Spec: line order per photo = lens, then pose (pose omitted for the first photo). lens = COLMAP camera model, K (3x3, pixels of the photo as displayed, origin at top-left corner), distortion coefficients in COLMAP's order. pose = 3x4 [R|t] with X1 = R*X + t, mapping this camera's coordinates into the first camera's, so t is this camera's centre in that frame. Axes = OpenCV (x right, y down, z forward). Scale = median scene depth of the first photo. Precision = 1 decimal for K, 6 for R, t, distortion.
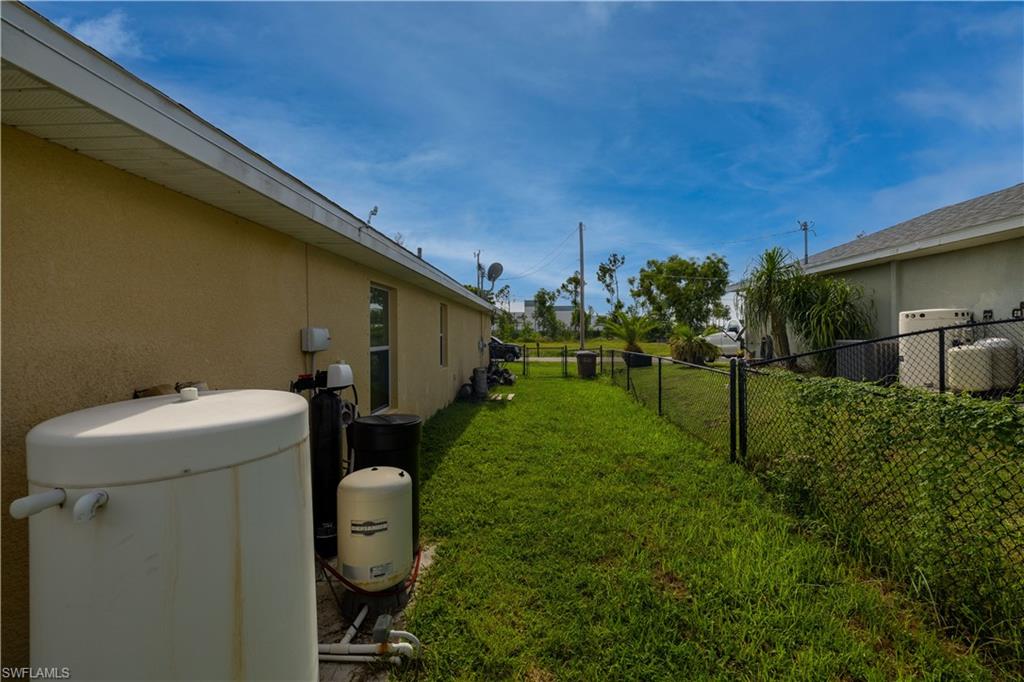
lens RADIAL K [[428.4, 0, 514.4], [0, 428.4, 333.9], [0, 0, 1]] dist [0.002440, 0.000094]
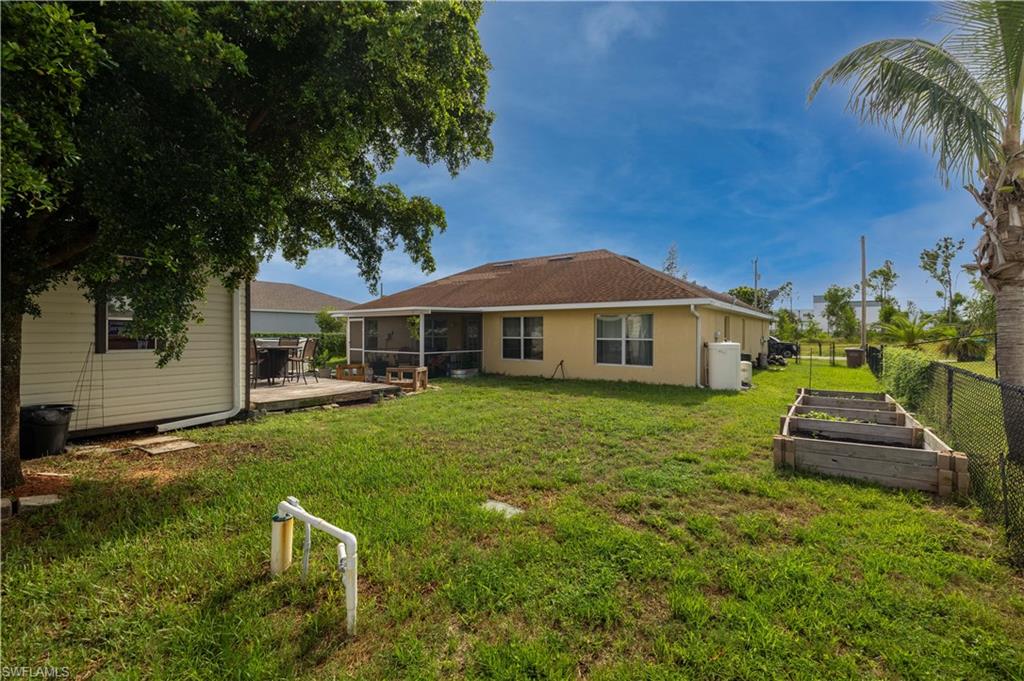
lens RADIAL K [[428.4, 0, 514.4], [0, 428.4, 333.4], [0, 0, 1]] dist [0.002440, 0.000094]
pose [[0.832254, 0.015394, -0.554180, 0.005898], [-0.013432, 0.999881, 0.007602, -0.000187], [0.554231, 0.001117, 0.832362, -0.131998]]
